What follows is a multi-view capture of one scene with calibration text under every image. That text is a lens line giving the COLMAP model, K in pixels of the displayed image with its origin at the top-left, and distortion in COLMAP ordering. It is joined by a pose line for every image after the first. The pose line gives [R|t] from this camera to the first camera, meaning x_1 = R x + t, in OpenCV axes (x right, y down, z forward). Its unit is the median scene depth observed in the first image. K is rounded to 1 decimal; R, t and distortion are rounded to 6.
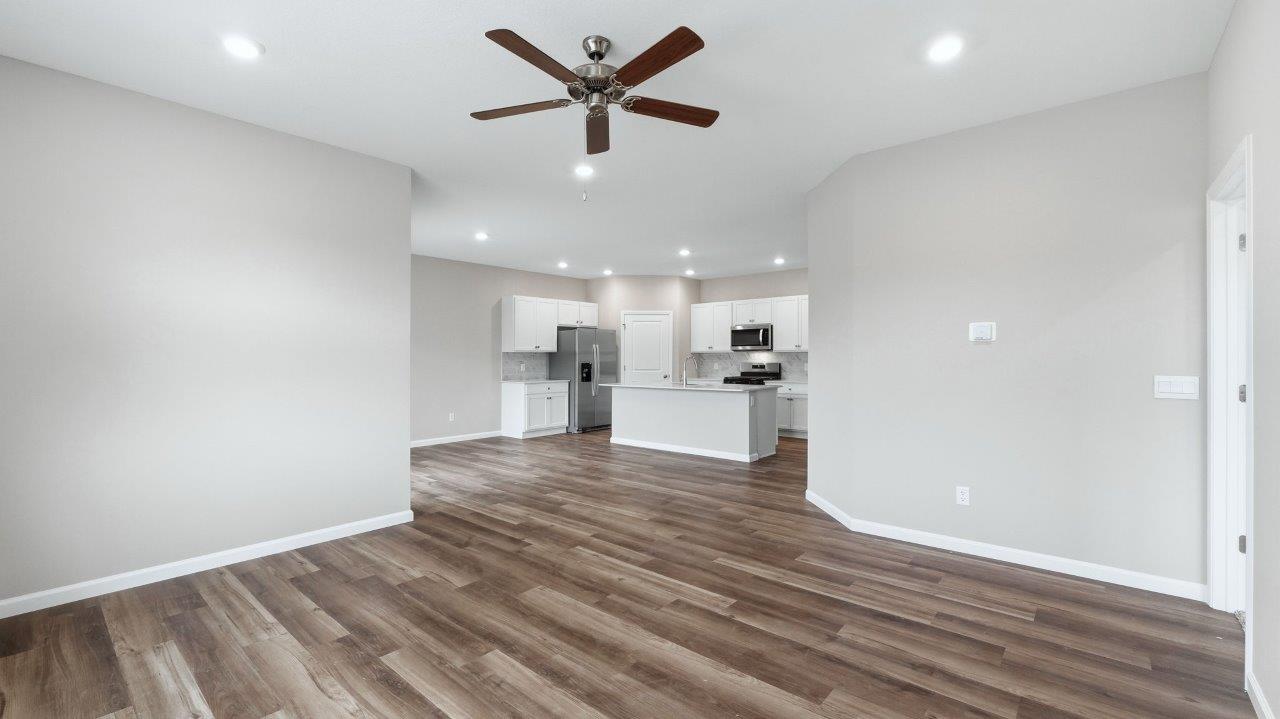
lens RADIAL K [[533.0, 0, 638.5], [0, 533.0, 352.9], [0, 0, 1]] dist [-0.003057, 0.000176]
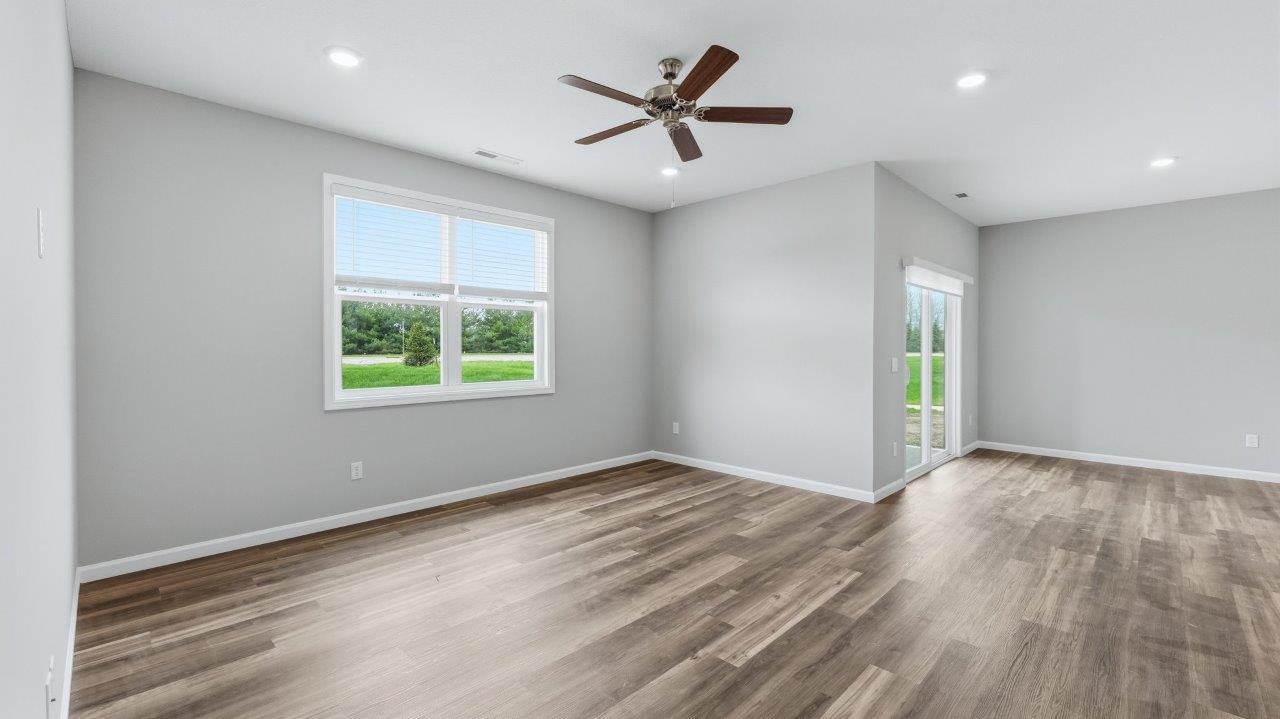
lens RADIAL K [[533.0, 0, 638.5], [0, 533.0, 352.9], [0, 0, 1]] dist [-0.003057, 0.000176]
pose [[-0.067919, 0.014636, -0.997584, 0.571003], [0.007916, 0.999869, 0.014131, 0.002801], [0.997659, -0.006937, -0.068026, 0.551384]]
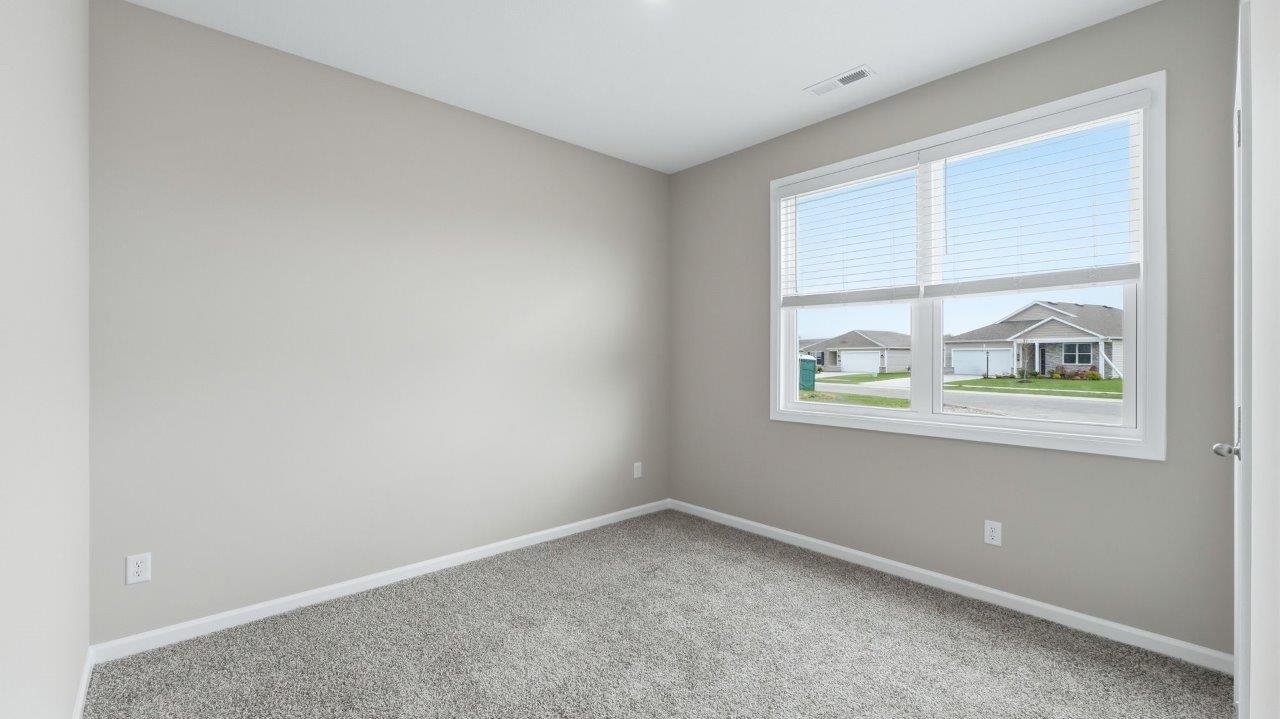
lens RADIAL K [[538.3, 0, 640.0], [0, 538.3, 350.5], [0, 0, 1]] dist [-0.000409, -0.000109]
pose [[-0.994471, 0.003111, 0.104964, -0.078797], [0.001458, 0.999874, -0.015825, 0.006623], [-0.105000, -0.015585, -0.994350, 0.844439]]
